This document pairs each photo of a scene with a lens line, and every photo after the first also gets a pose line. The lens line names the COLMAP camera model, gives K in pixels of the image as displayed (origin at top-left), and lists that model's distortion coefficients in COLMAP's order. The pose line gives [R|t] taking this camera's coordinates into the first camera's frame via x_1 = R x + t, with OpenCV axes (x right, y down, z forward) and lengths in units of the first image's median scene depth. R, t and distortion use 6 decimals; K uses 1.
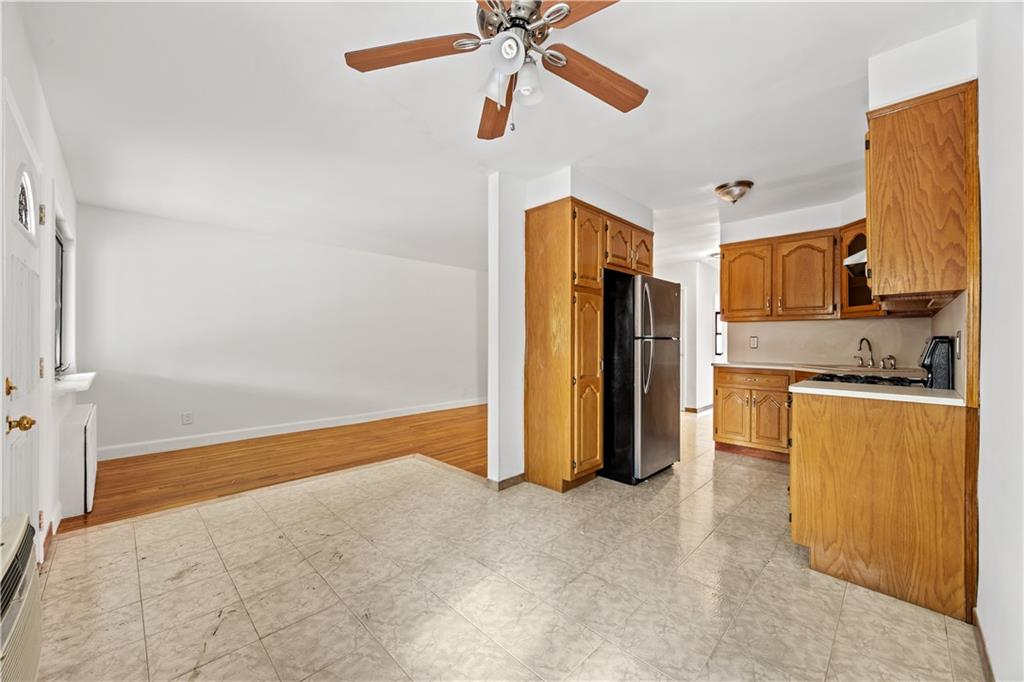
lens RADIAL K [[399.3, 0, 501.0], [0, 399.3, 340.8], [0, 0, 1]] dist [-0.001185, -0.000163]
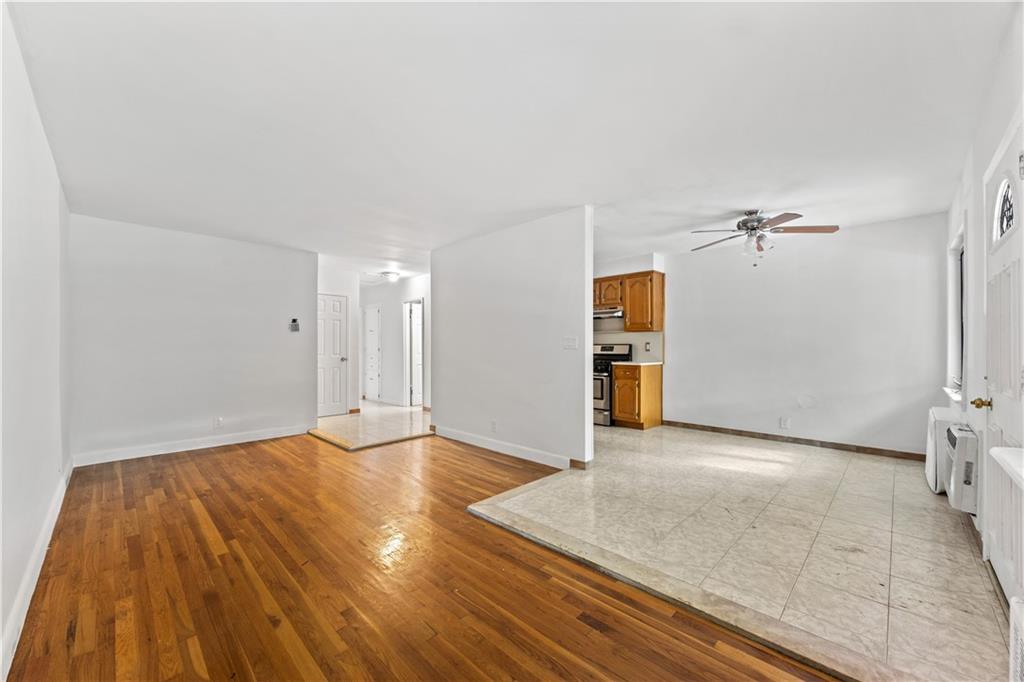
lens RADIAL K [[399.3, 0, 506.6], [0, 399.3, 342.7], [0, 0, 1]] dist [-0.001185, -0.000163]
pose [[-0.023217, 0.011380, 0.999666, -1.168677], [-0.001709, 0.999933, -0.011423, 0.009600], [-0.999729, -0.001974, -0.023196, 1.226130]]
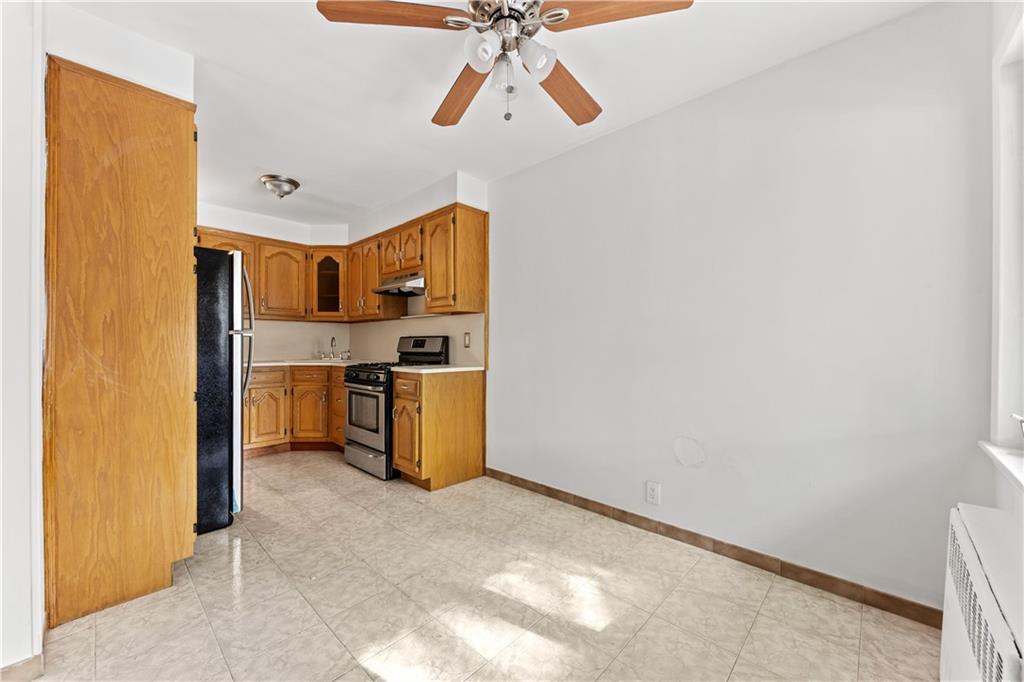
lens RADIAL K [[399.3, 0, 522.7], [0, 399.3, 344.8], [0, 0, 1]] dist [-0.001185, -0.000163]
pose [[-0.076678, -0.003613, 0.997049, -0.487065], [-0.001760, 0.999992, 0.003489, 0.014739], [-0.997054, -0.001487, -0.076684, 0.522455]]
